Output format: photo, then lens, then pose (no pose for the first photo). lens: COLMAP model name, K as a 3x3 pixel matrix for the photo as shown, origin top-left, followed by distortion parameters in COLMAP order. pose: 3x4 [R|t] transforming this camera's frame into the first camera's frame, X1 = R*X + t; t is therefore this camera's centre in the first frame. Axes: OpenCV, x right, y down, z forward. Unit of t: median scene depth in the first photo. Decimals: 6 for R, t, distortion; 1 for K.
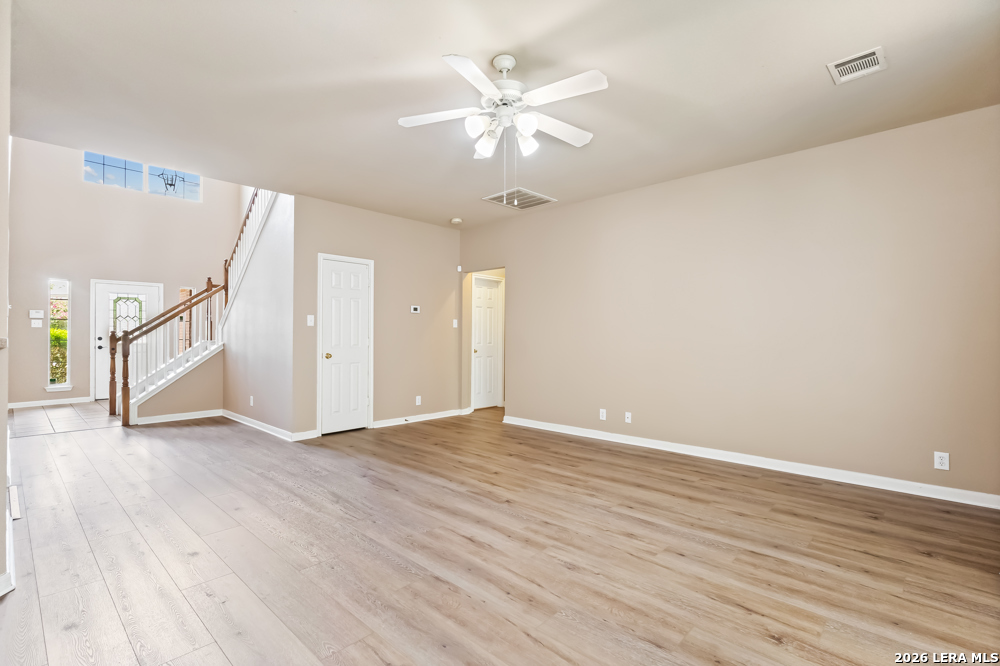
lens RADIAL K [[463.3, 0, 497.8], [0, 463.3, 330.6], [0, 0, 1]] dist [0.000599, 0.000359]
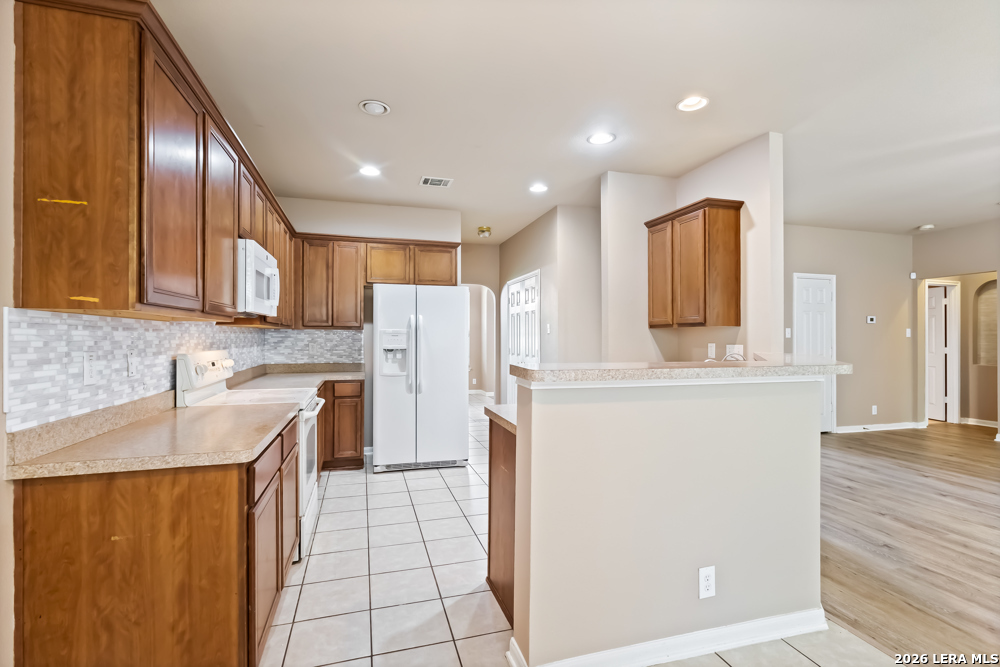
lens RADIAL K [[464.4, 0, 507.8], [0, 464.4, 334.8], [0, 0, 1]] dist [0.002554, 0.000442]
pose [[0.867822, -0.006512, -0.496833, -0.364577], [0.007024, 0.999975, -0.000837, -0.017823], [0.496826, -0.002763, 0.867846, -0.278362]]
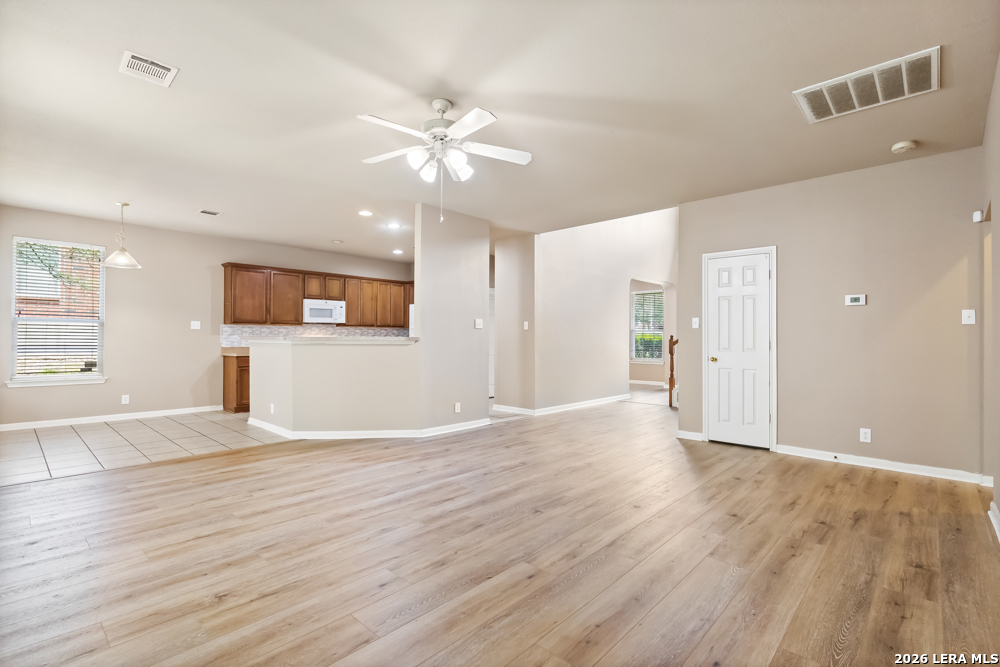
lens RADIAL K [[457.9, 0, 501.8], [0, 457.9, 335.2], [0, 0, 1]] dist [0.000871, 0.000352]
pose [[0.018334, -0.009190, -0.999790, 0.490387], [0.005083, 0.999946, -0.009098, 0.009559], [0.999819, -0.004915, 0.018380, 0.469144]]
